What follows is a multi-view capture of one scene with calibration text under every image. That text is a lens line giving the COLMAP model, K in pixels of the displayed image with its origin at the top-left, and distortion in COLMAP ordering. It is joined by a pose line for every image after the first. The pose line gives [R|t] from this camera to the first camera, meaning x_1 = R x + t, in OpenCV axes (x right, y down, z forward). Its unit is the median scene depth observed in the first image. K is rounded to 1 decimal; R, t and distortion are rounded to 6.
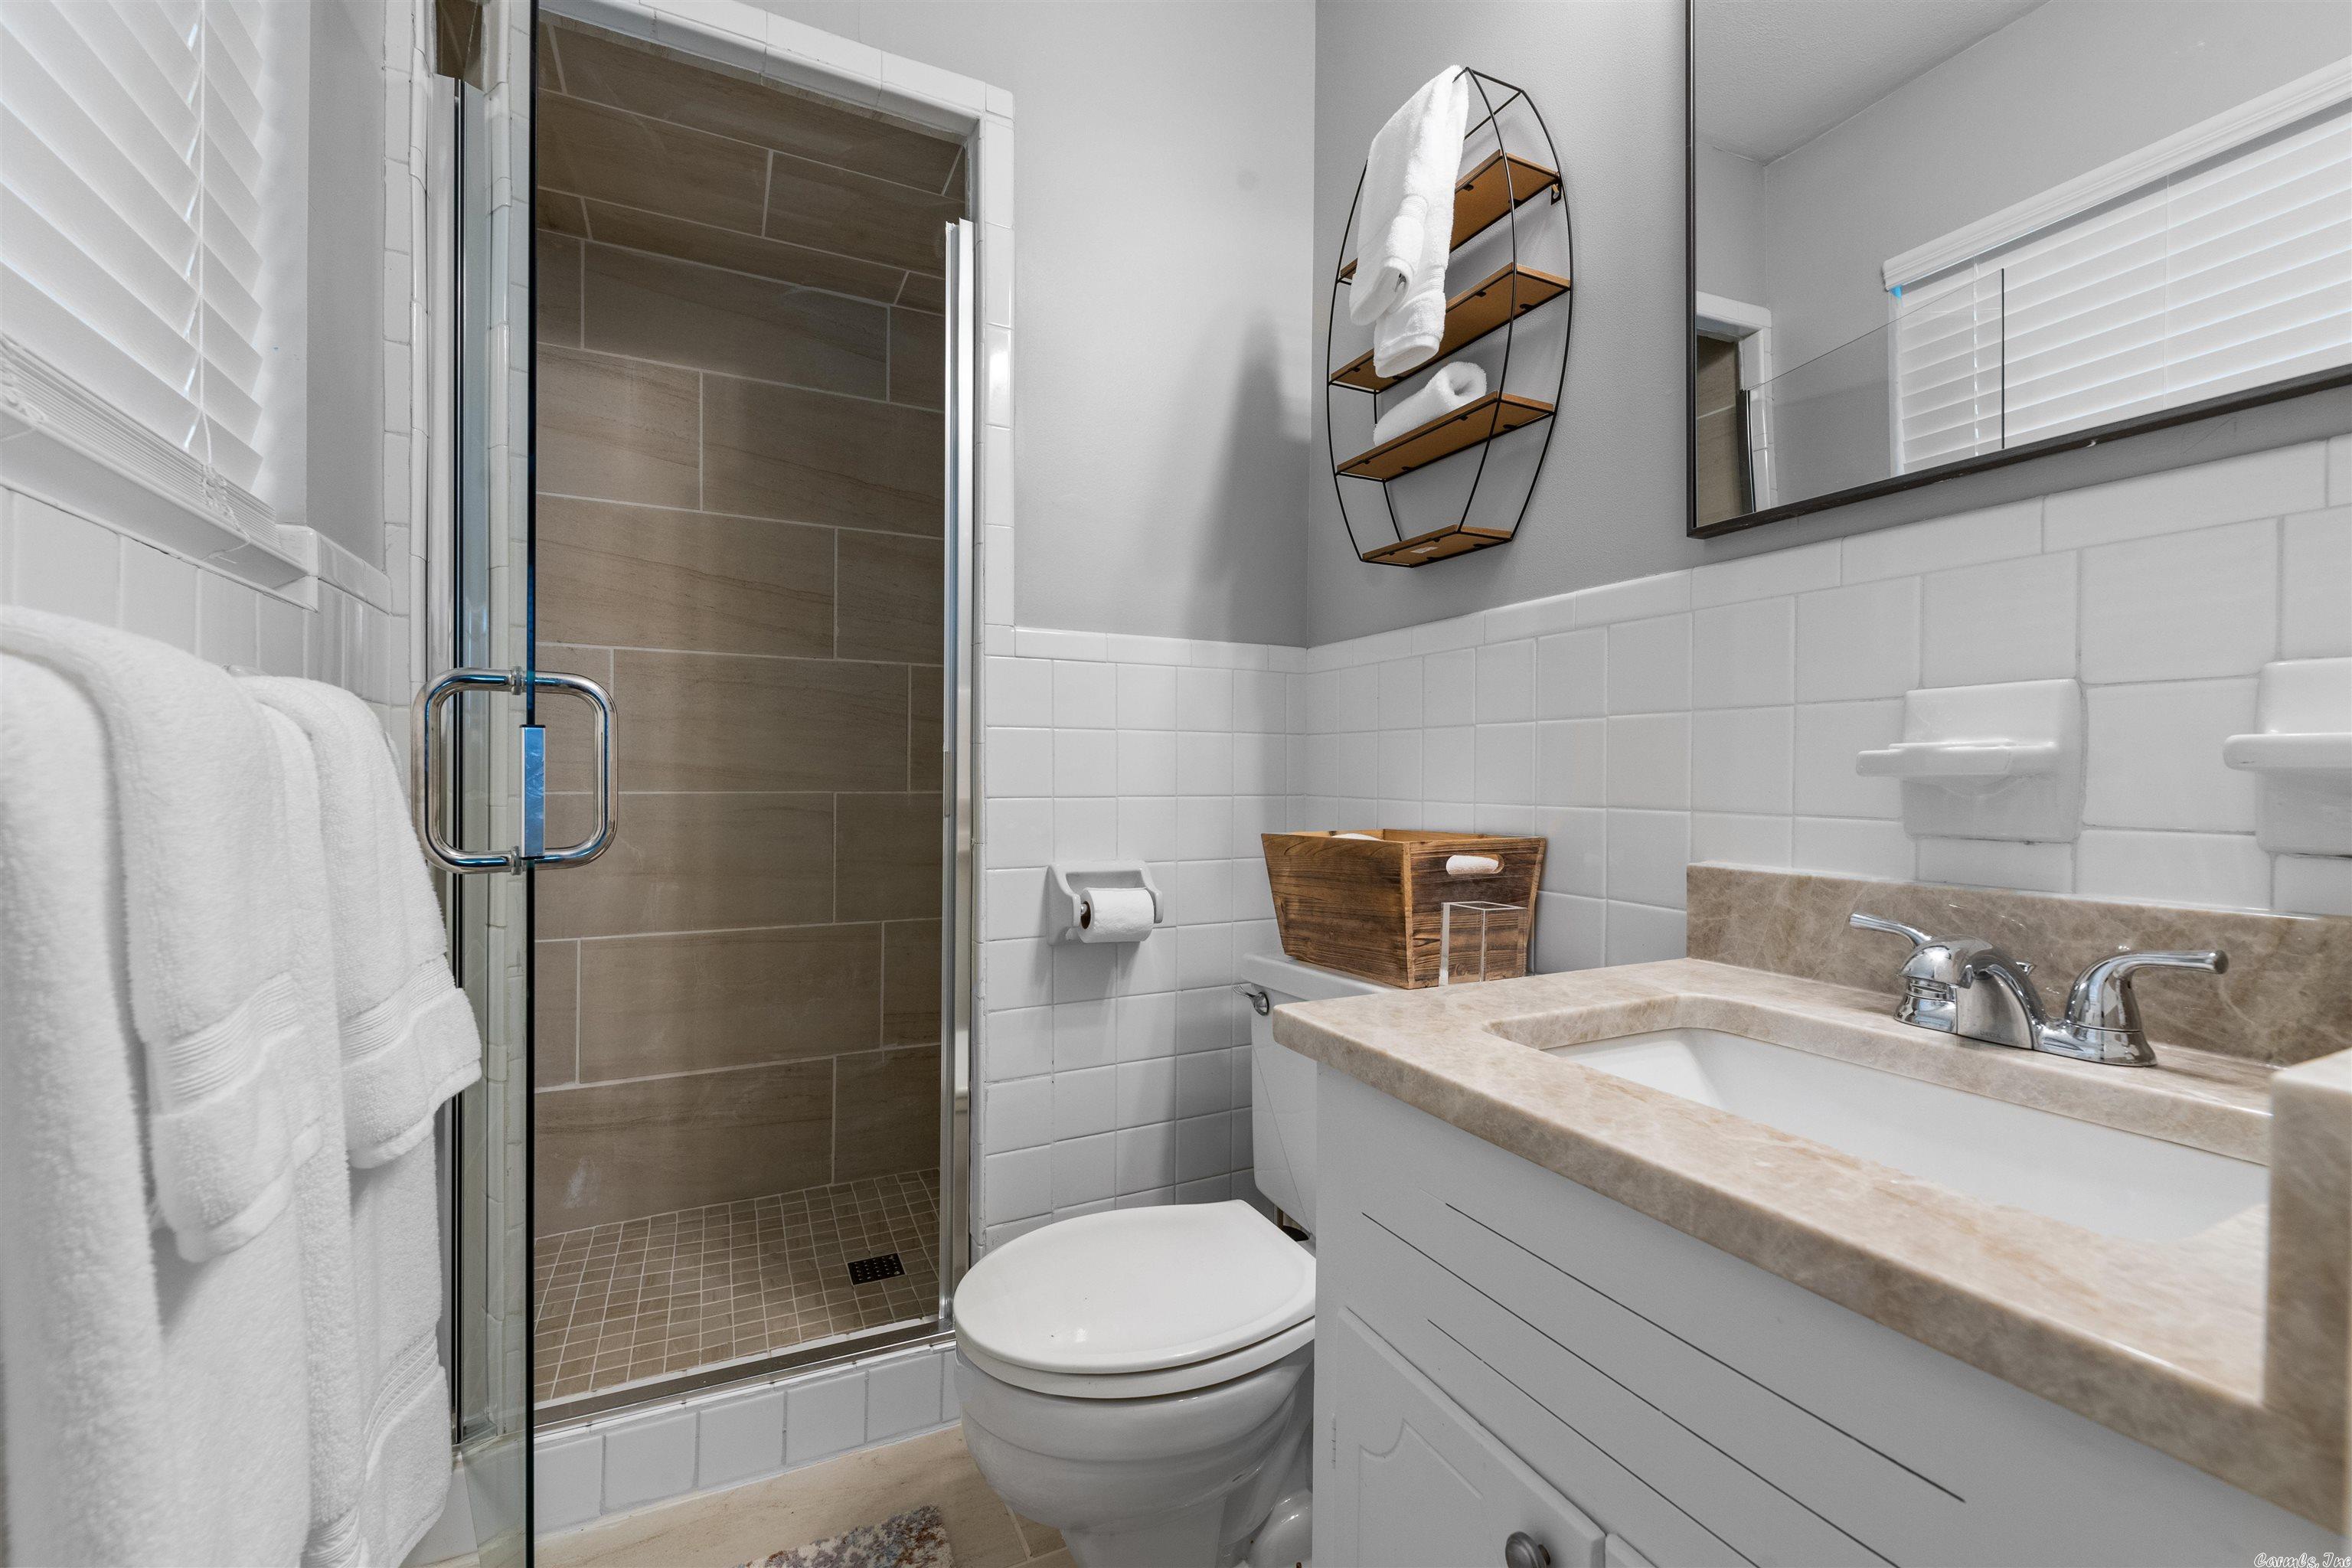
lens RADIAL K [[976.0, 0, 1168.0], [0, 976.0, 778.6], [0, 0, 1]] dist [0.006908, -0.004535]
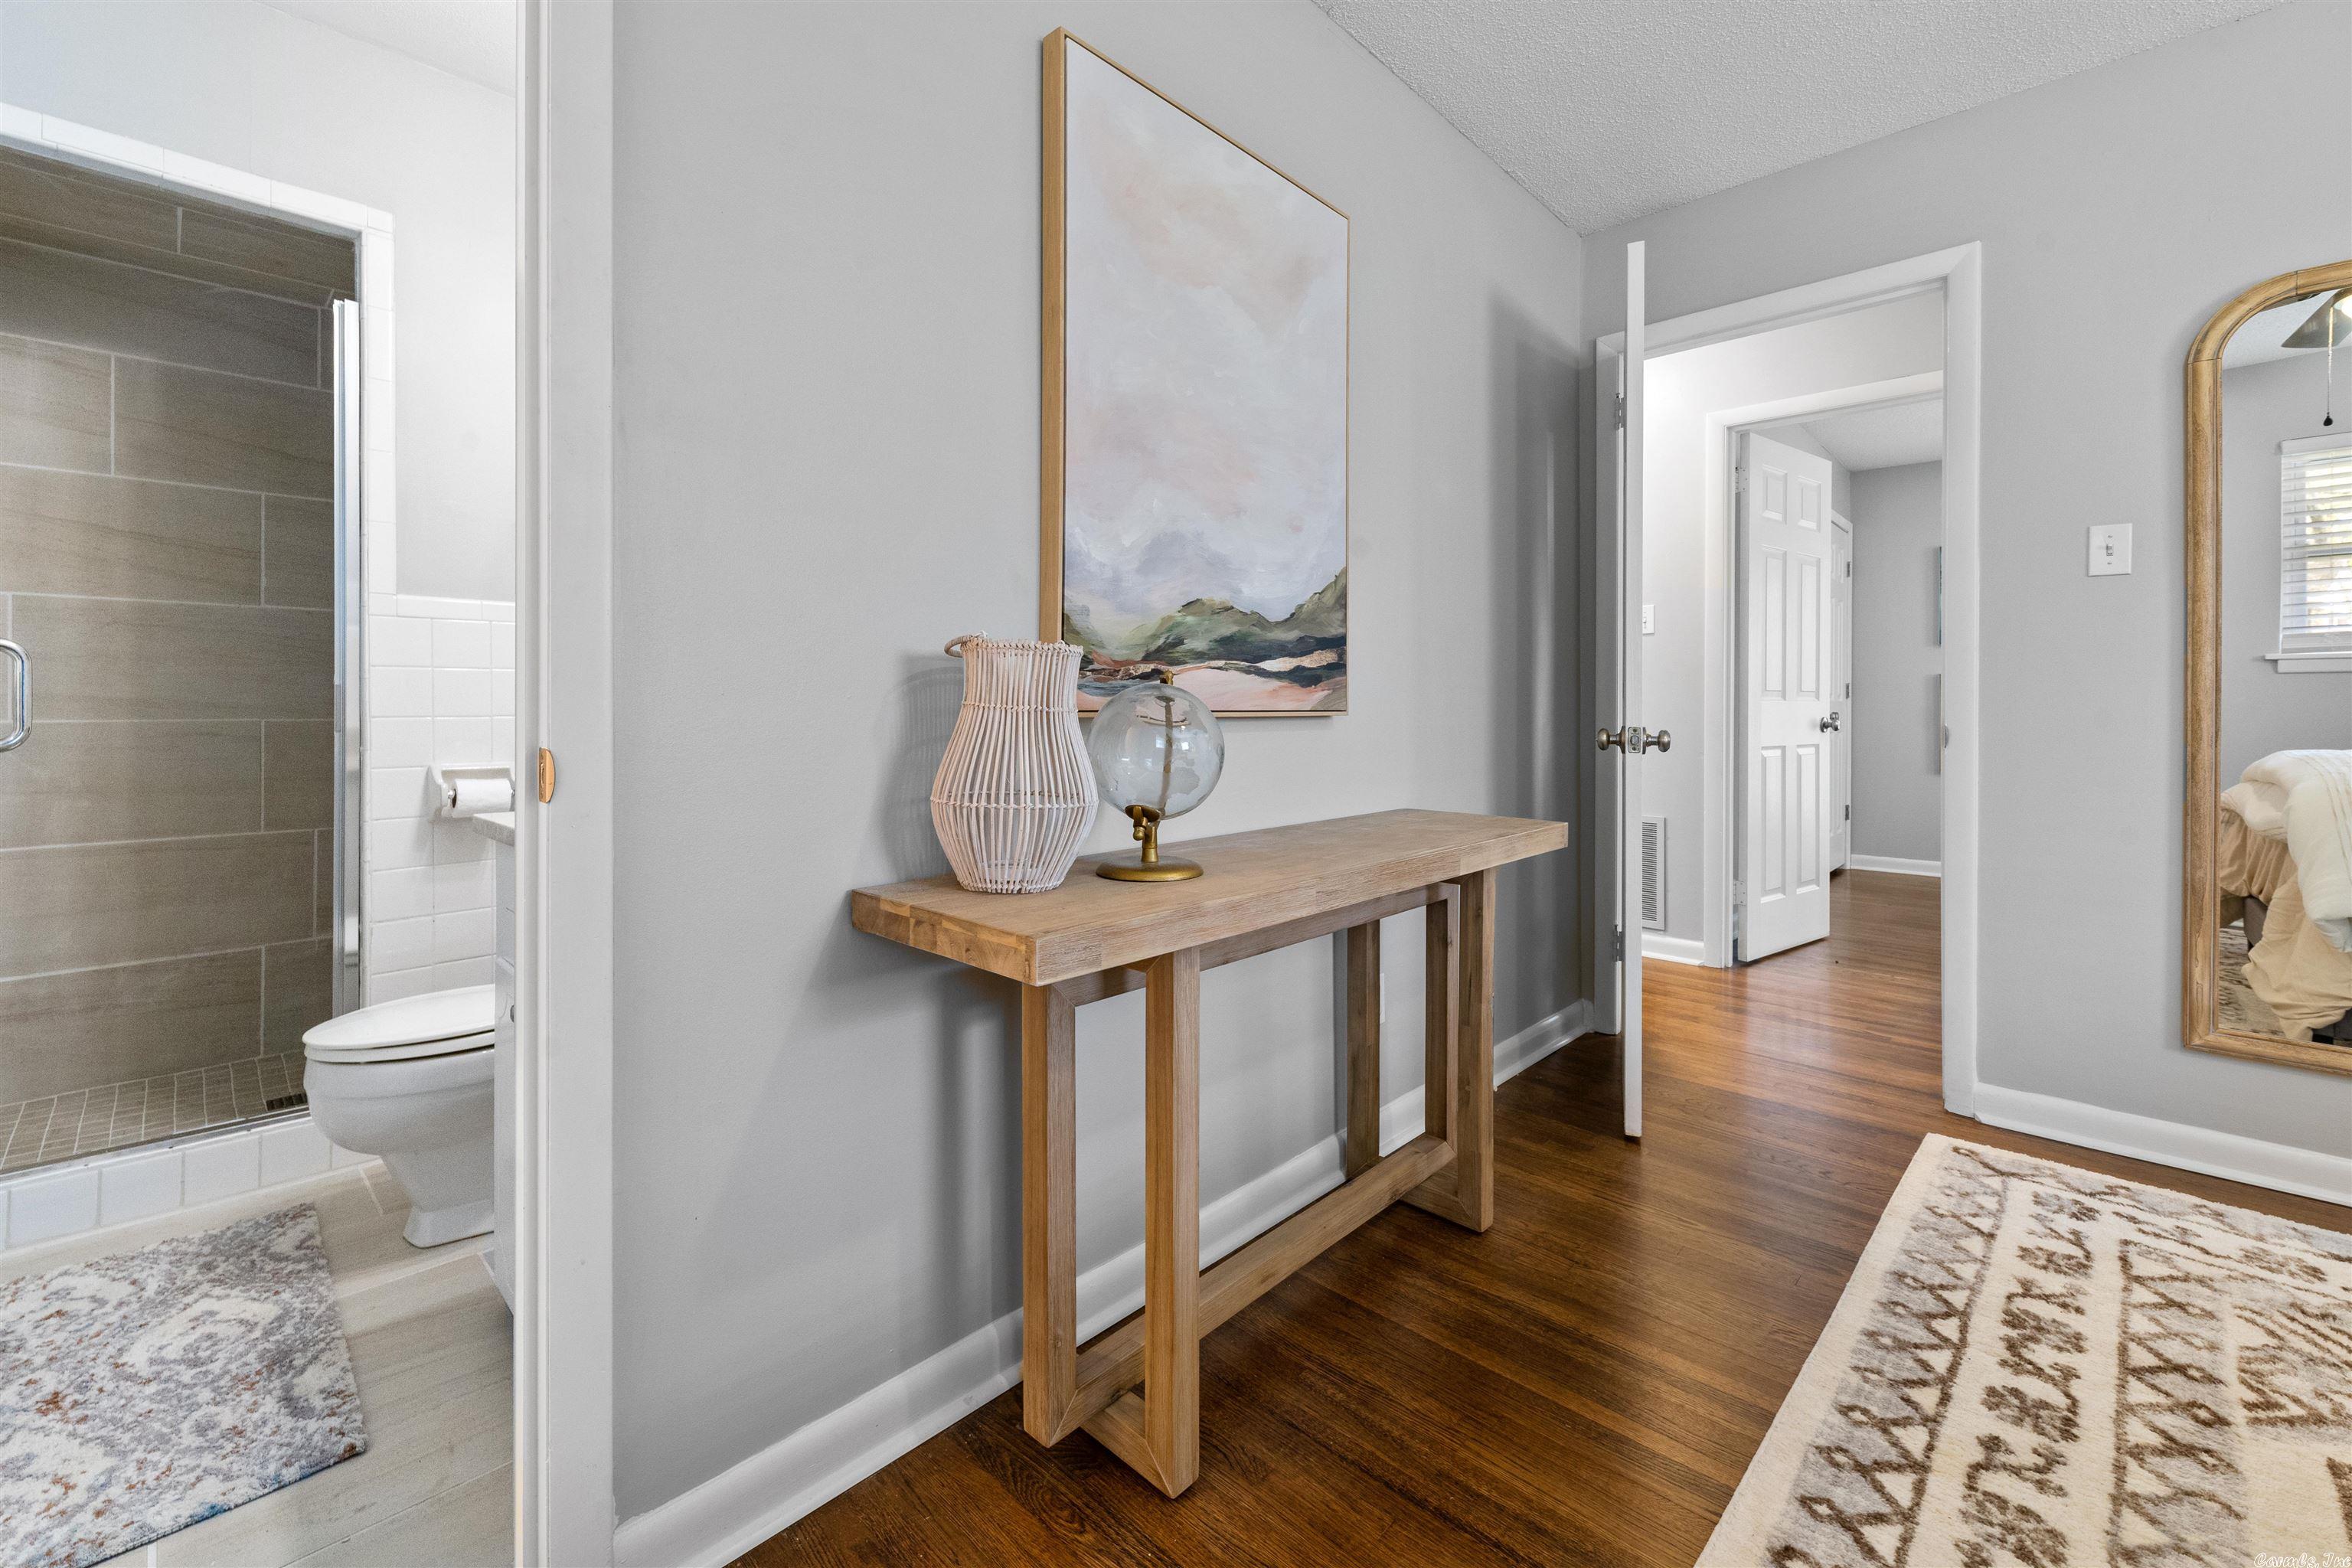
lens RADIAL K [[976.0, 0, 1150.3], [0, 976.0, 717.8], [0, 0, 1]] dist [0.006908, -0.004535]
pose [[0.939203, -0.004719, 0.343331, 0.278918], [0.006507, 0.999971, -0.004058, 0.024717], [-0.343302, 0.006045, 0.939206, -0.508285]]
